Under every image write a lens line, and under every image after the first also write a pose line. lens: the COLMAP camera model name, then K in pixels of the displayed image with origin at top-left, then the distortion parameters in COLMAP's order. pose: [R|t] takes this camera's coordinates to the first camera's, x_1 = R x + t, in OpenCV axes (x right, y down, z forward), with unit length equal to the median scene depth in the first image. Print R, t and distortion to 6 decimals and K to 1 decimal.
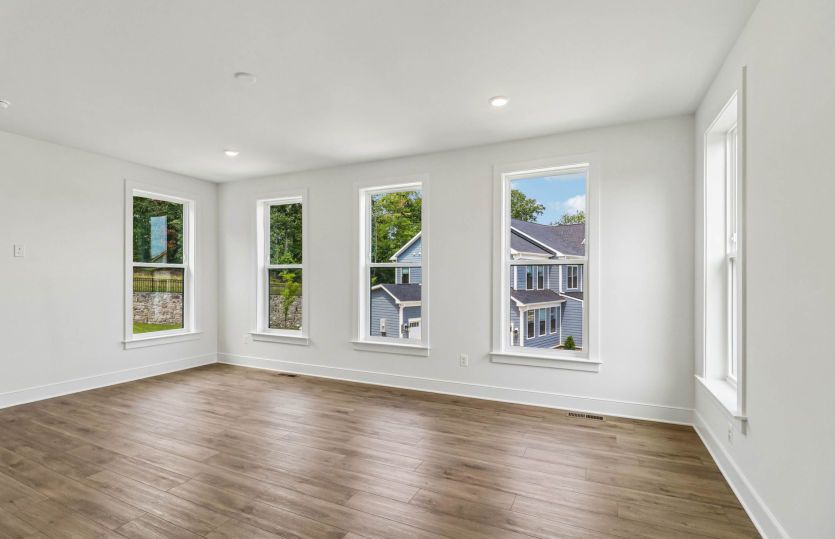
lens RADIAL K [[398.1, 0, 412.2], [0, 398.1, 274.0], [0, 0, 1]] dist [-0.008371, -0.005386]
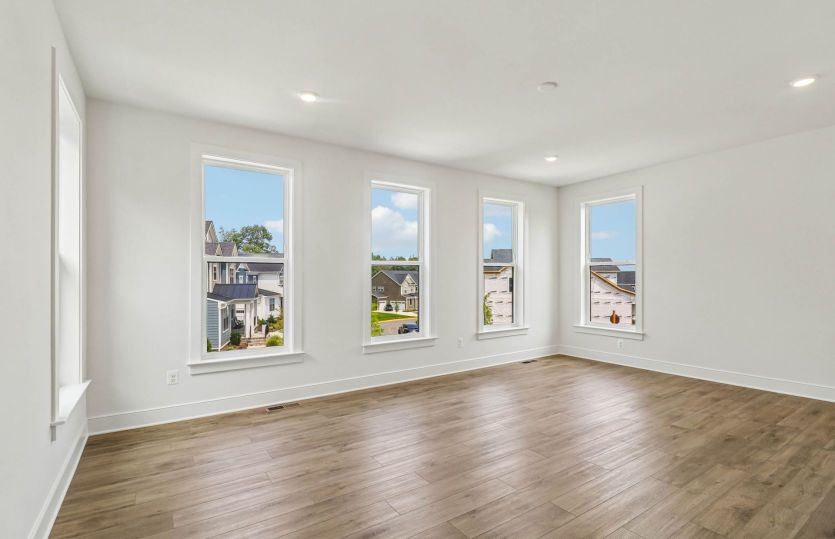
lens RADIAL K [[398.1, 0, 410.4], [0, 398.1, 283.0], [0, 0, 1]] dist [-0.008371, -0.005386]
pose [[0.511518, -0.012995, 0.859174, -1.154181], [-0.003084, 0.999851, 0.016959, 0.014000], [-0.859267, -0.011324, 0.511402, 0.583277]]
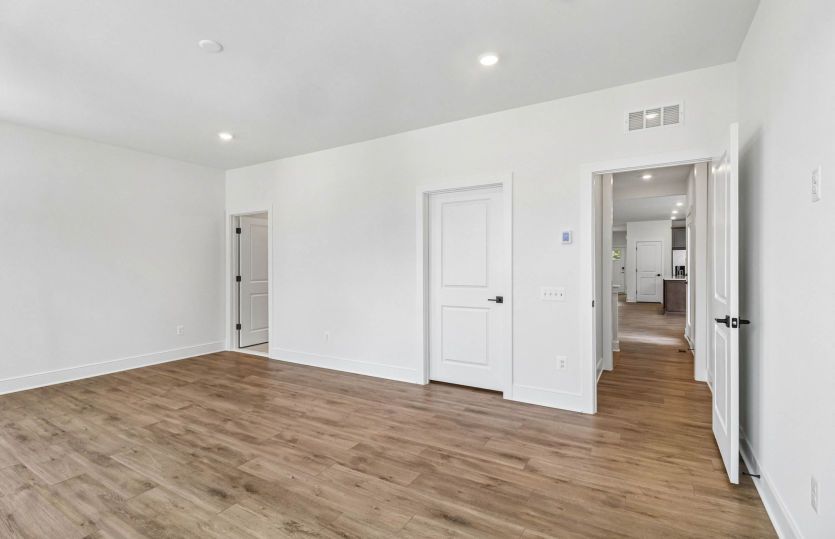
lens RADIAL K [[398.1, 0, 414.2], [0, 398.1, 268.1], [0, 0, 1]] dist [-0.008371, -0.005386]
pose [[-0.995668, 0.007637, 0.092664, -0.736340], [0.007363, 0.999967, -0.003291, 0.020111], [-0.092686, -0.002594, -0.995692, 1.413638]]
